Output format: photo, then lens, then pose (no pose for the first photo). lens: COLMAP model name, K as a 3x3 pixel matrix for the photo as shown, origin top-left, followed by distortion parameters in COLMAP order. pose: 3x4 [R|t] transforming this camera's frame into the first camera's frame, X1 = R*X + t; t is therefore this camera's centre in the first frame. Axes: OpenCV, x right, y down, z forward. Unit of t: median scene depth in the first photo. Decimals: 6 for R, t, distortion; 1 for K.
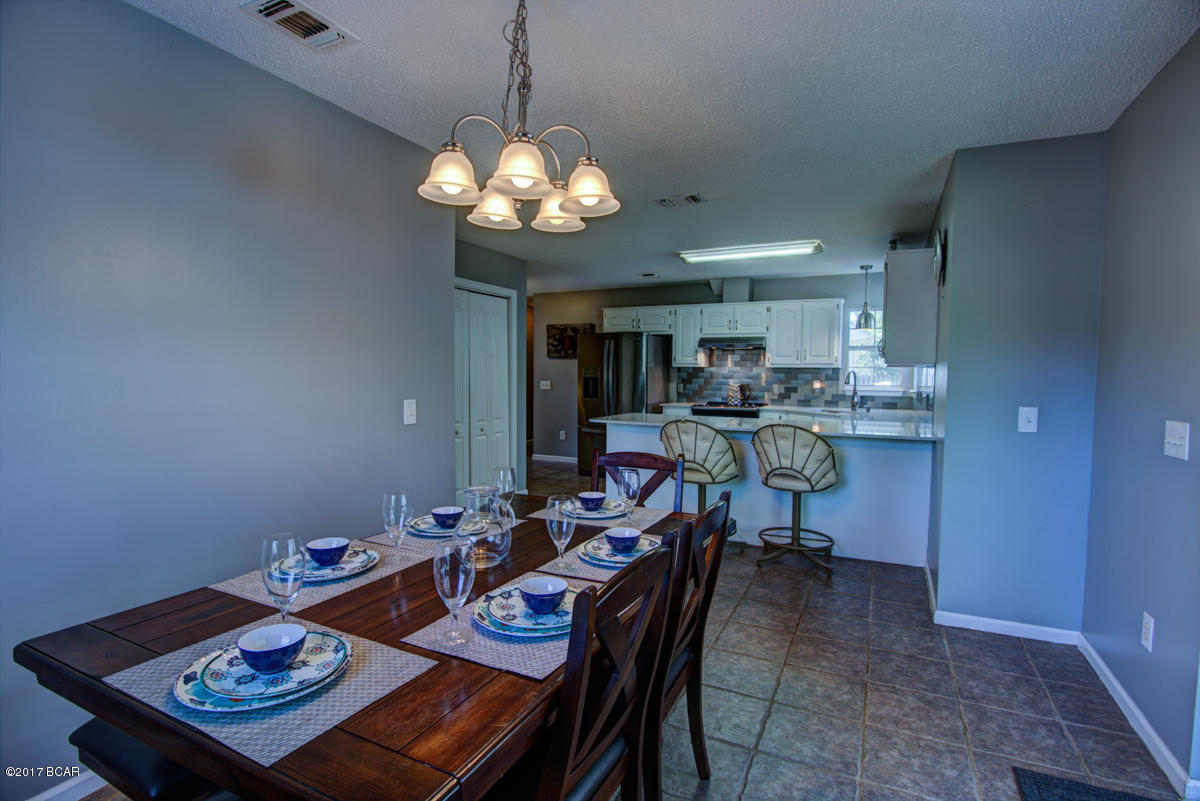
lens RADIAL K [[583.1, 0, 609.5], [0, 583.1, 410.6], [0, 0, 1]] dist [-0.010969, -0.000790]
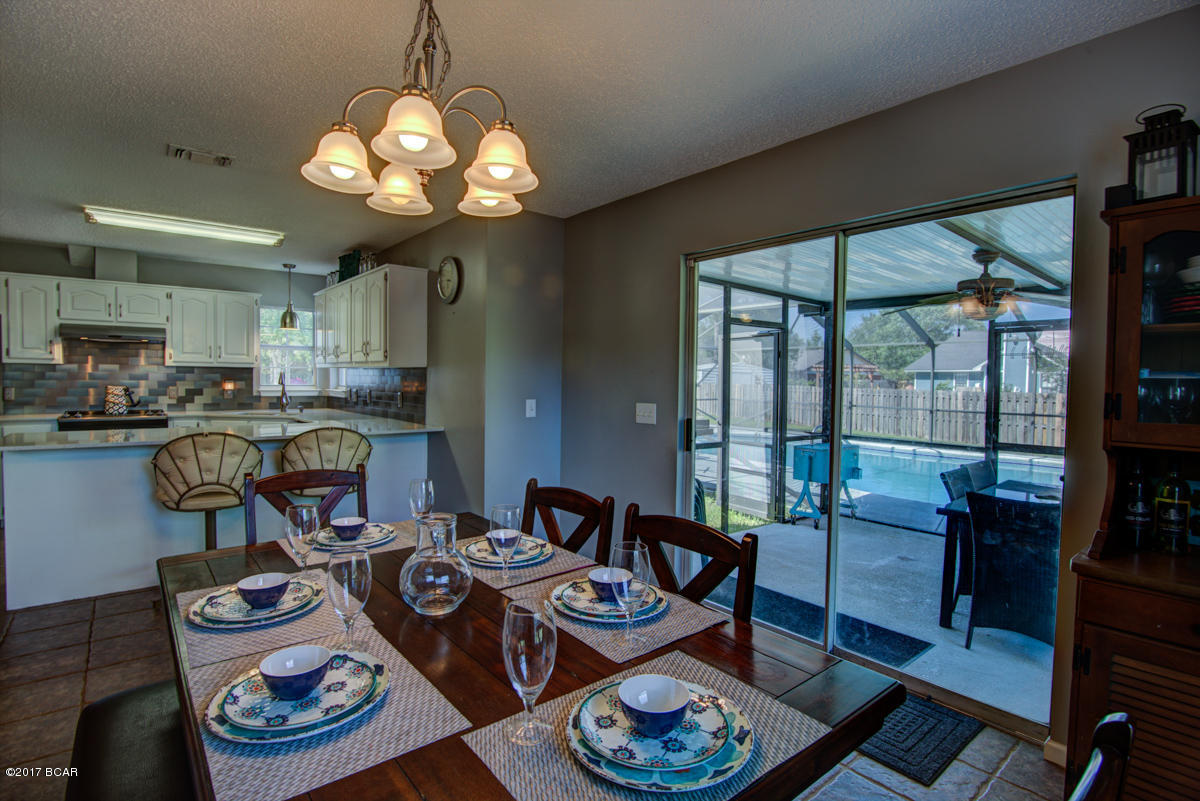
lens RADIAL K [[583.1, 0, 601.0], [0, 583.1, 393.2], [0, 0, 1]] dist [-0.010969, -0.000790]
pose [[0.440860, -0.027024, 0.897169, -0.200358], [0.052266, 0.998624, 0.004398, -0.007555], [-0.896053, 0.044952, 0.441665, 0.098388]]
